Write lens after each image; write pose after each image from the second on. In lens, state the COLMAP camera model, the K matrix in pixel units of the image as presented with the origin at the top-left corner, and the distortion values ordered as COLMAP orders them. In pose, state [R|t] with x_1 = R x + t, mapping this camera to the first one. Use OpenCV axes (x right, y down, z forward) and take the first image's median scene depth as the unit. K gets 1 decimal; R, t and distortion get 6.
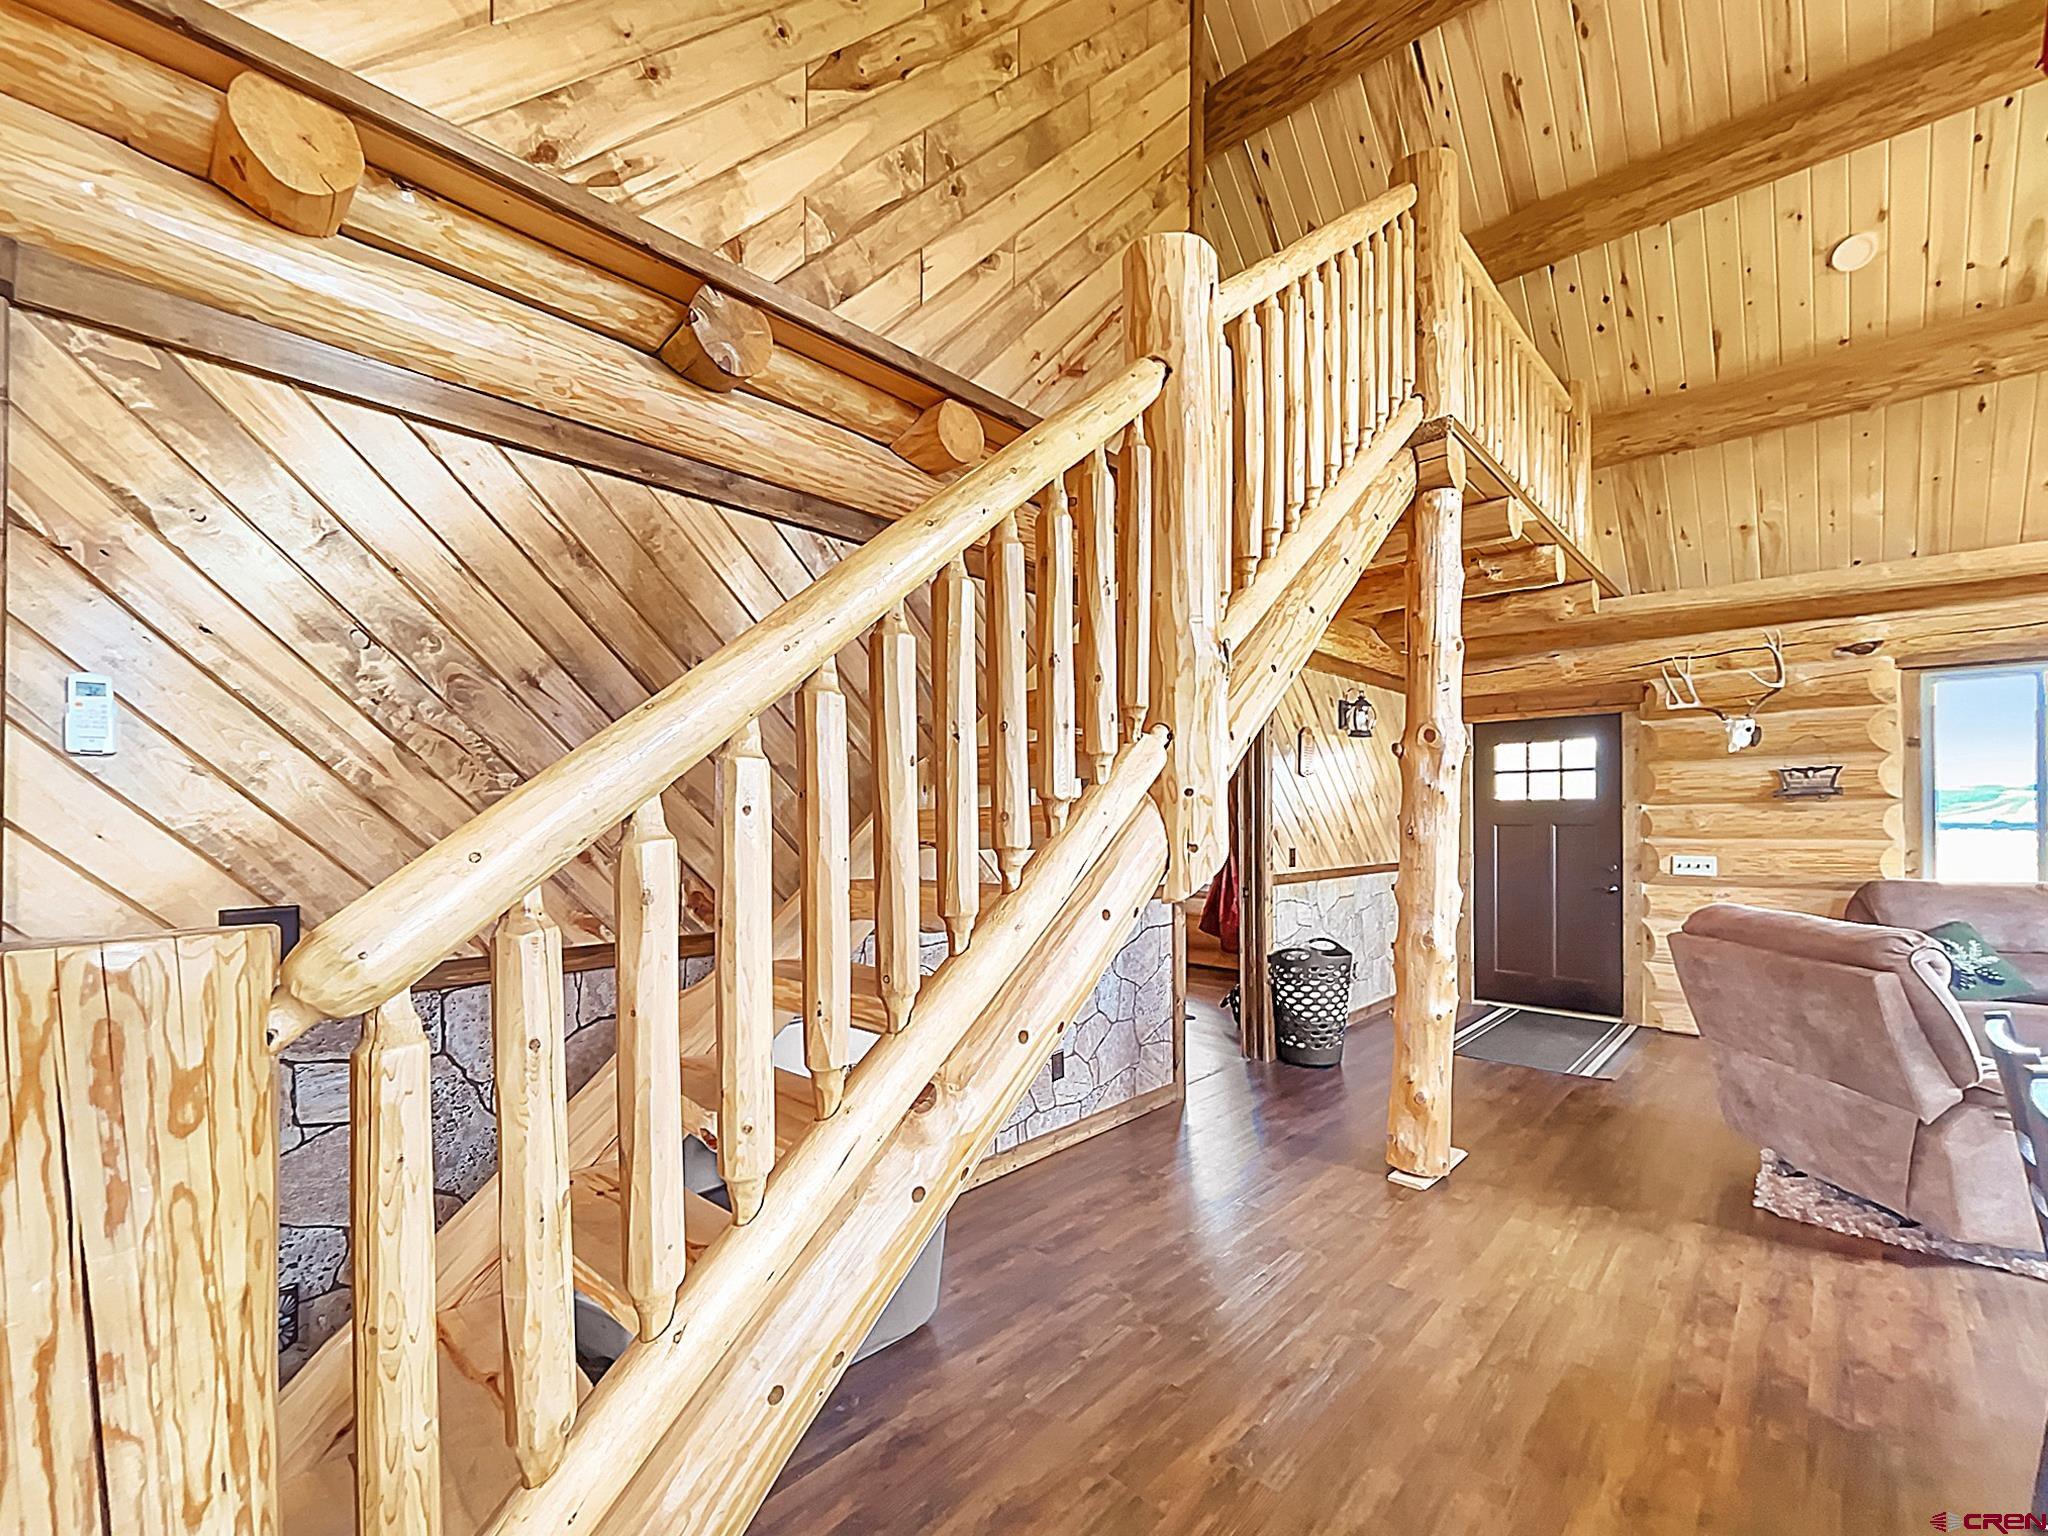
lens RADIAL K [[845.8, 0, 1023.3], [0, 845.8, 815.8], [0, 0, 1]] dist [-0.002277, -0.000387]
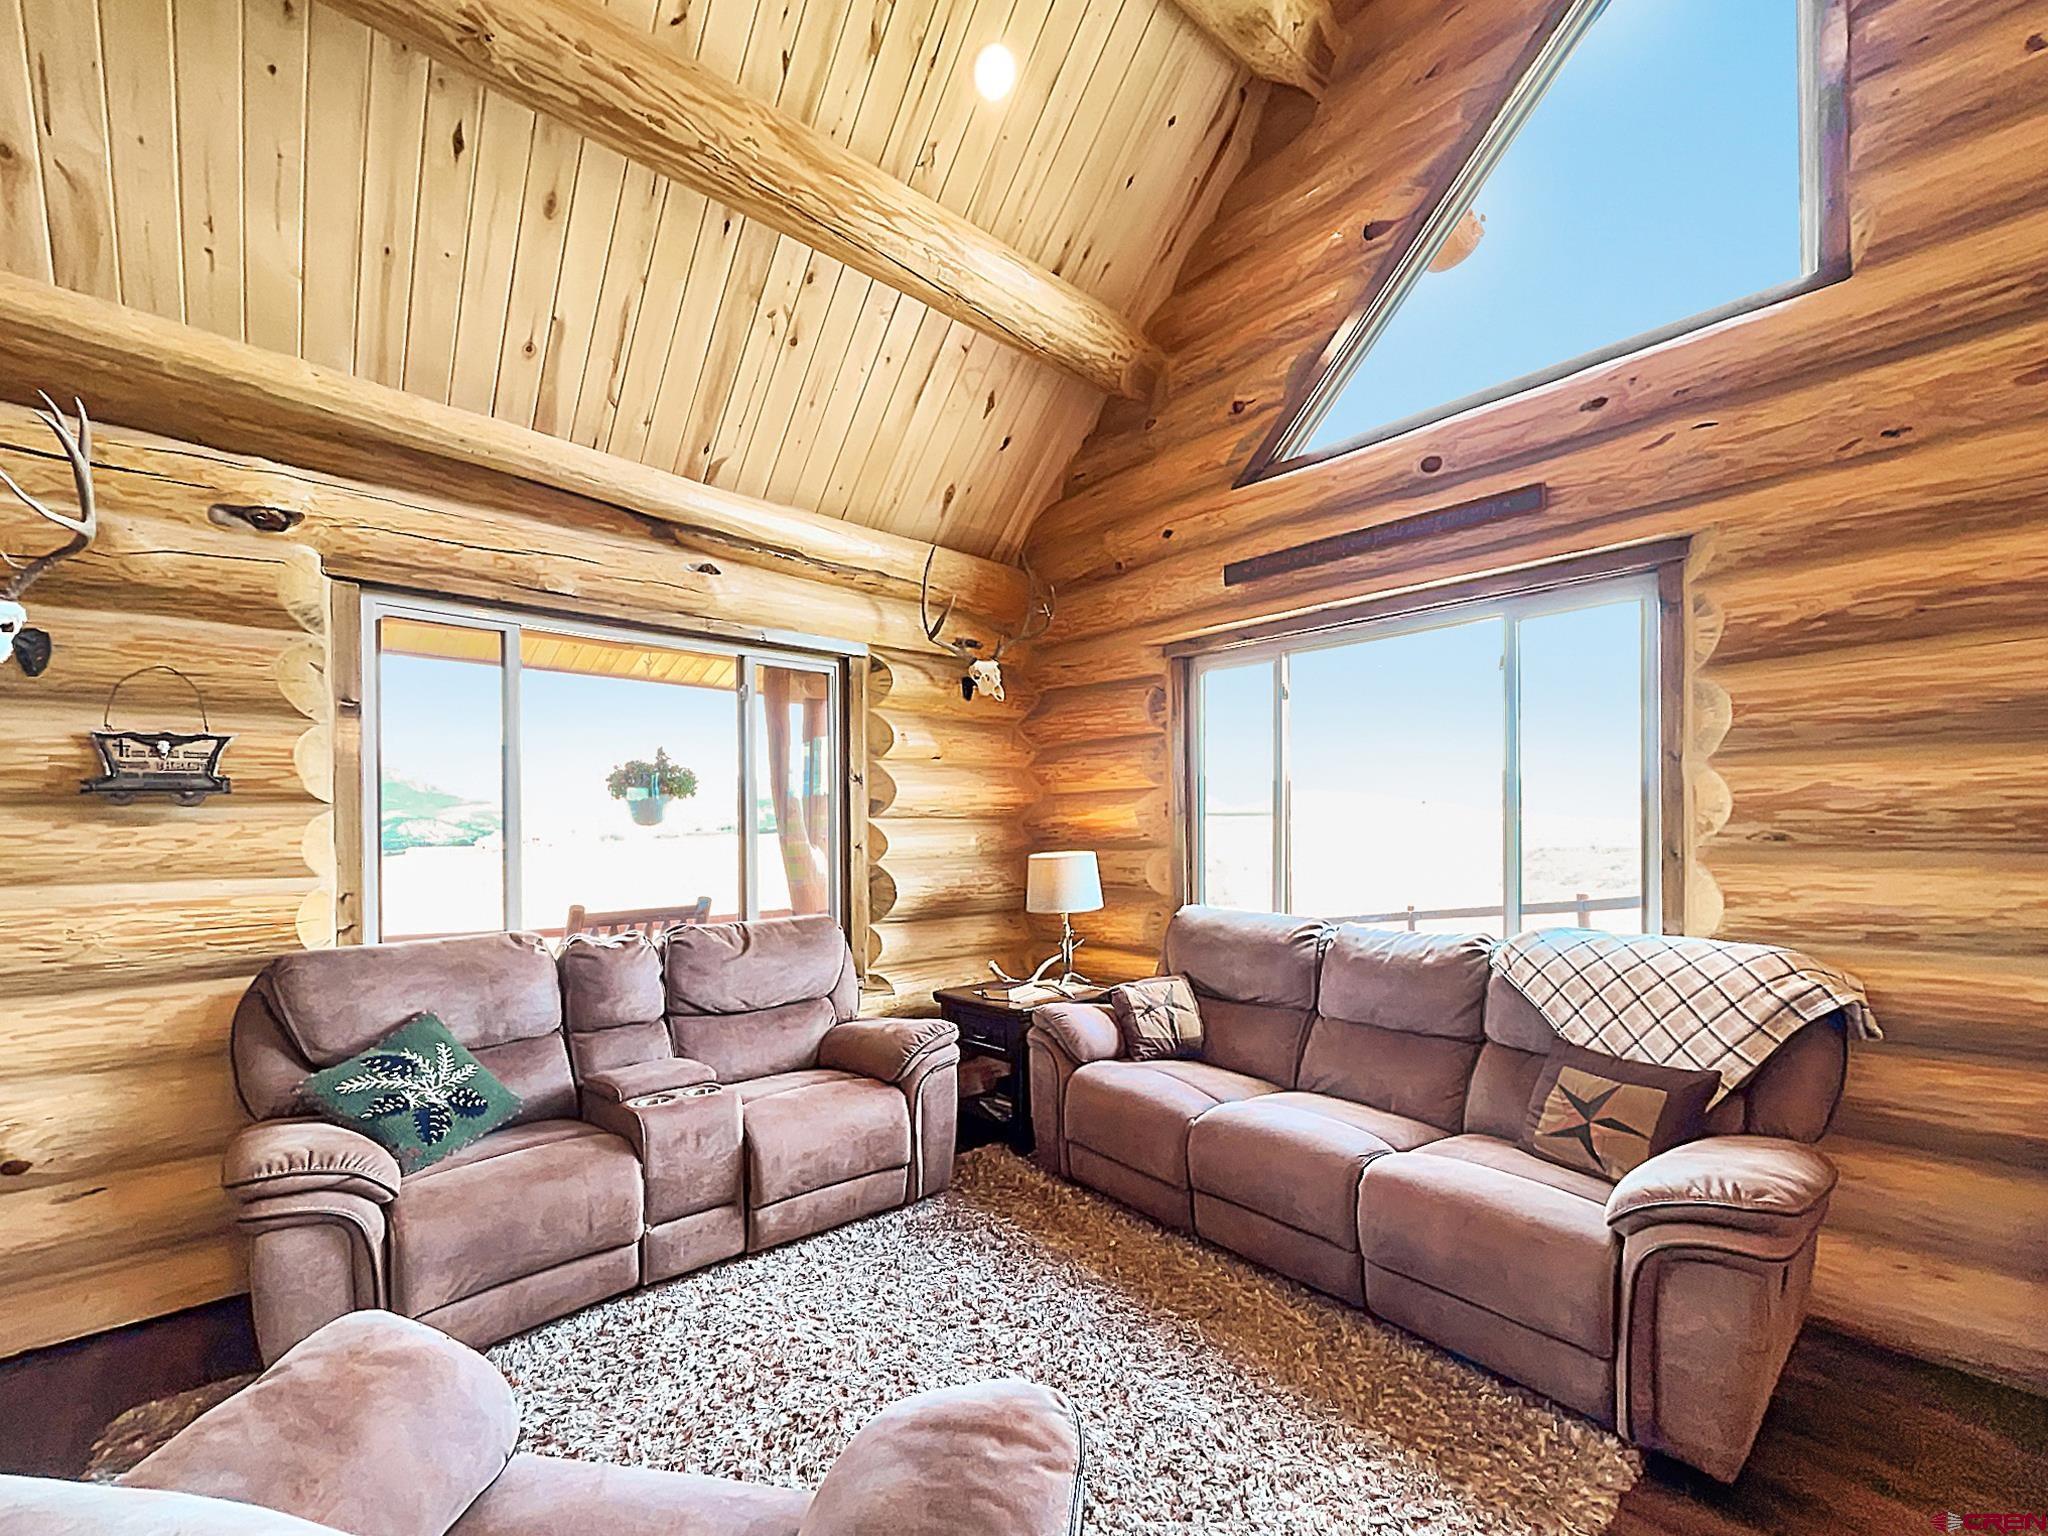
lens RADIAL K [[866.2, 0, 1021.2], [0, 866.2, 827.2], [0, 0, 1]] dist [-0.001425, -0.000611]
pose [[0.085253, 0.008426, 0.996324, 0.899804], [0.005734, 0.999944, -0.008947, 0.005954], [-0.996343, 0.006476, 0.085200, 0.876131]]
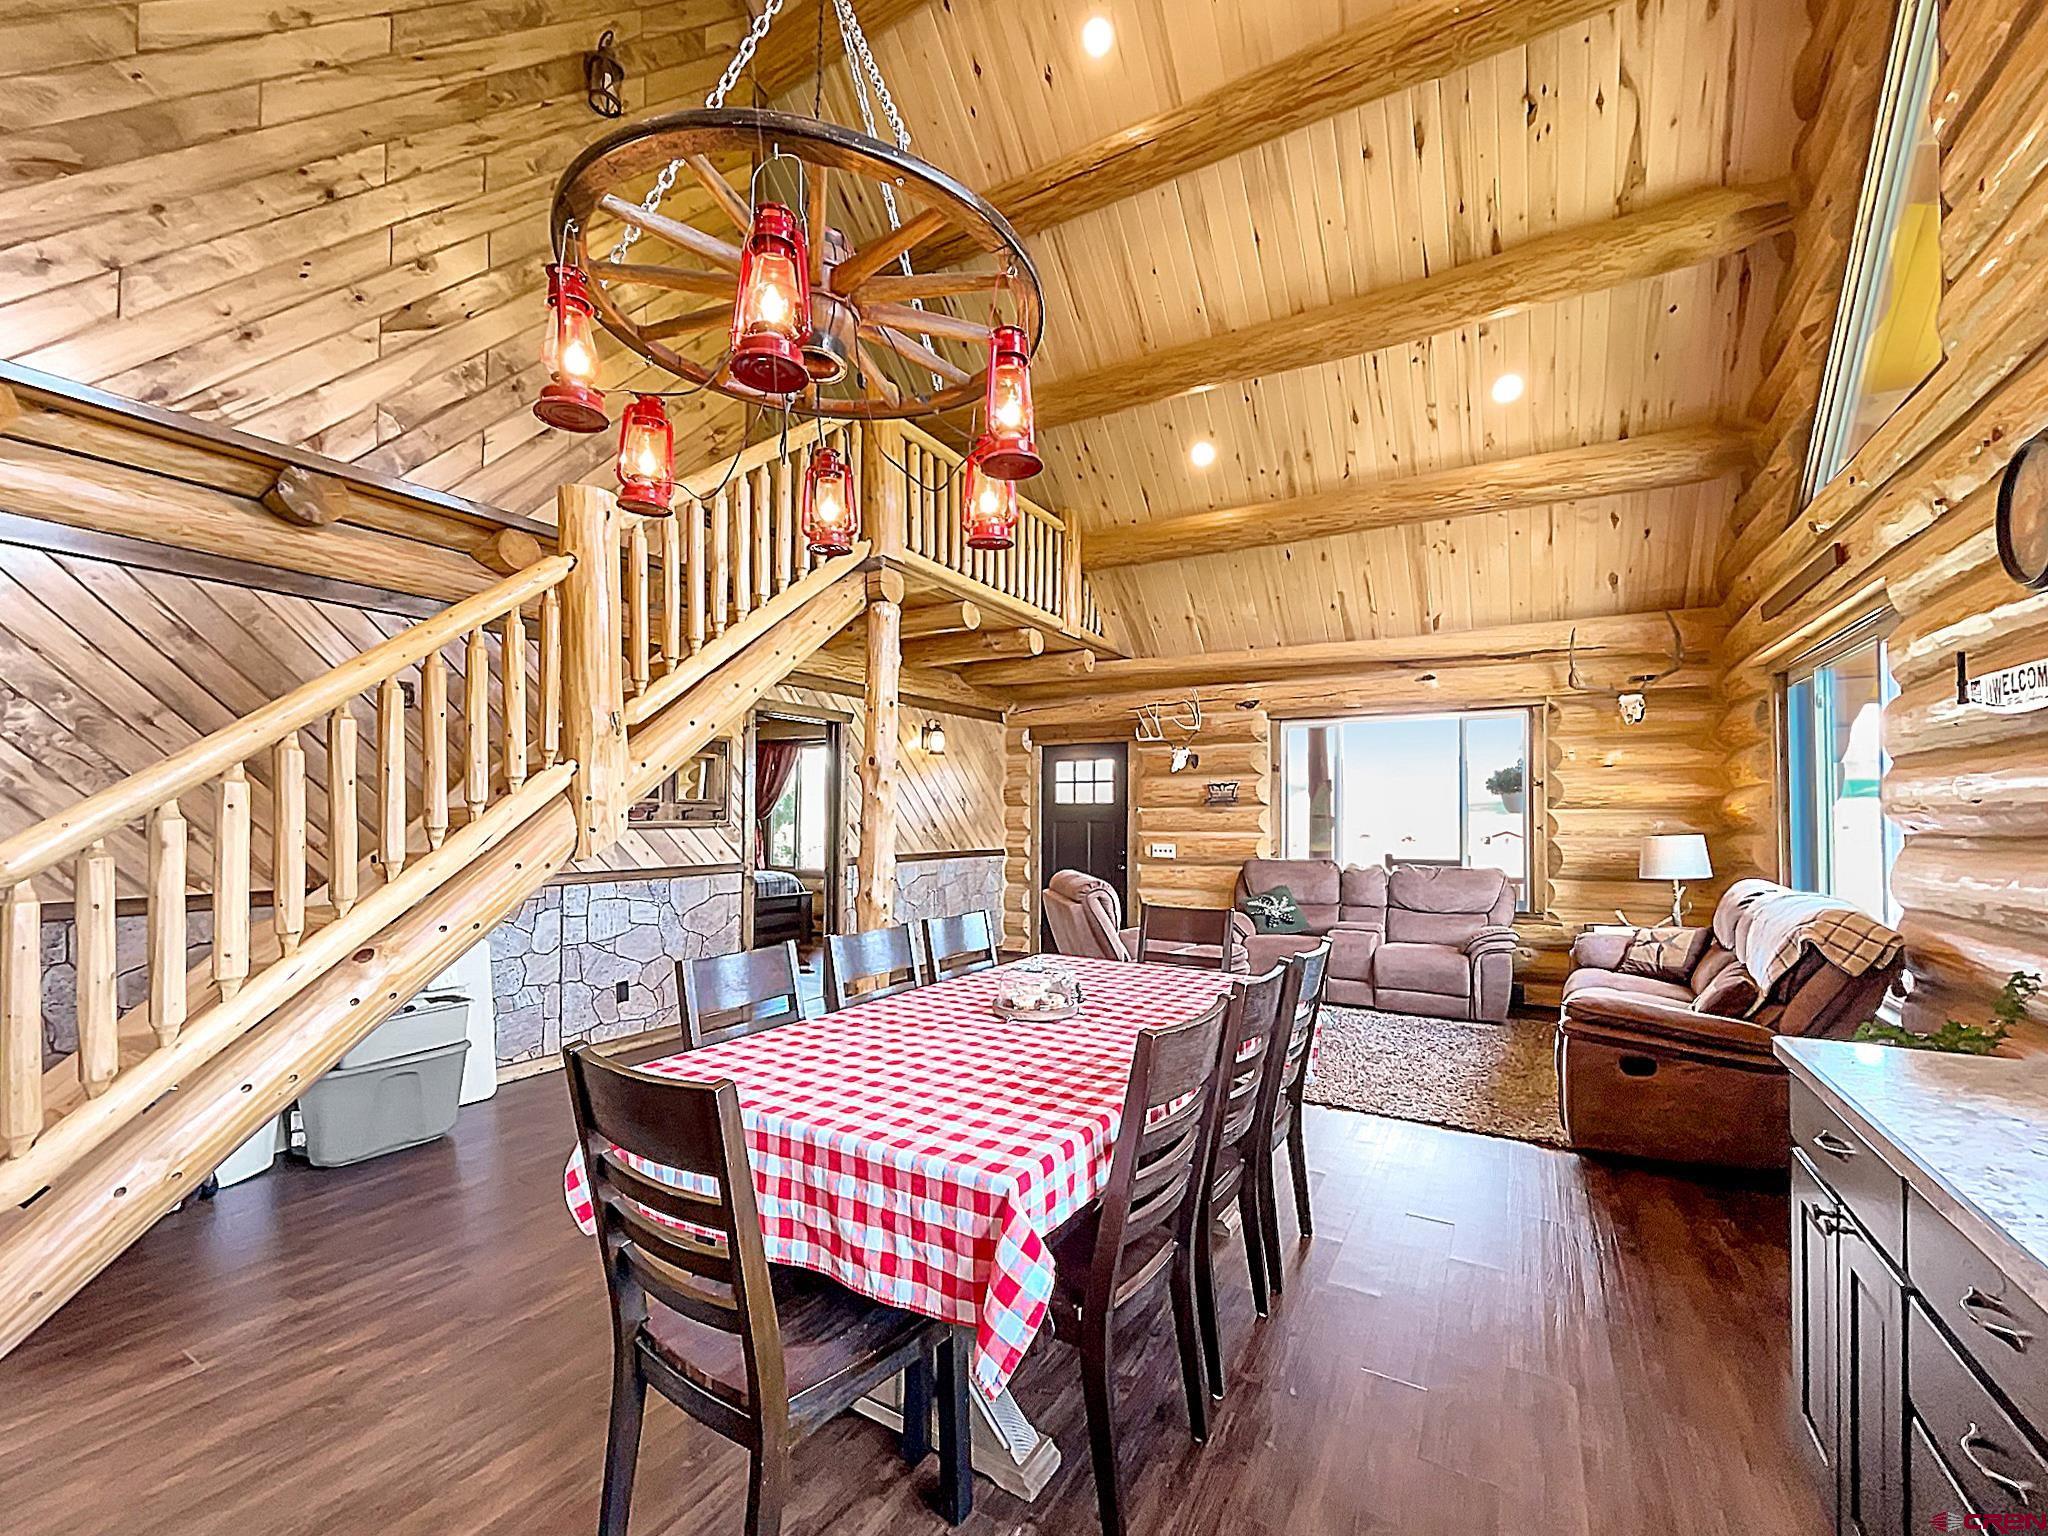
lens RADIAL K [[835.0, 0, 1022.2], [0, 835.0, 801.5], [0, 0, 1]] dist [0.001919, -0.000047]
pose [[0.975784, 0.010467, 0.218486, 0.506430], [-0.007209, 0.999851, -0.015703, -0.000134], [-0.218617, 0.013748, 0.975714, -0.654296]]
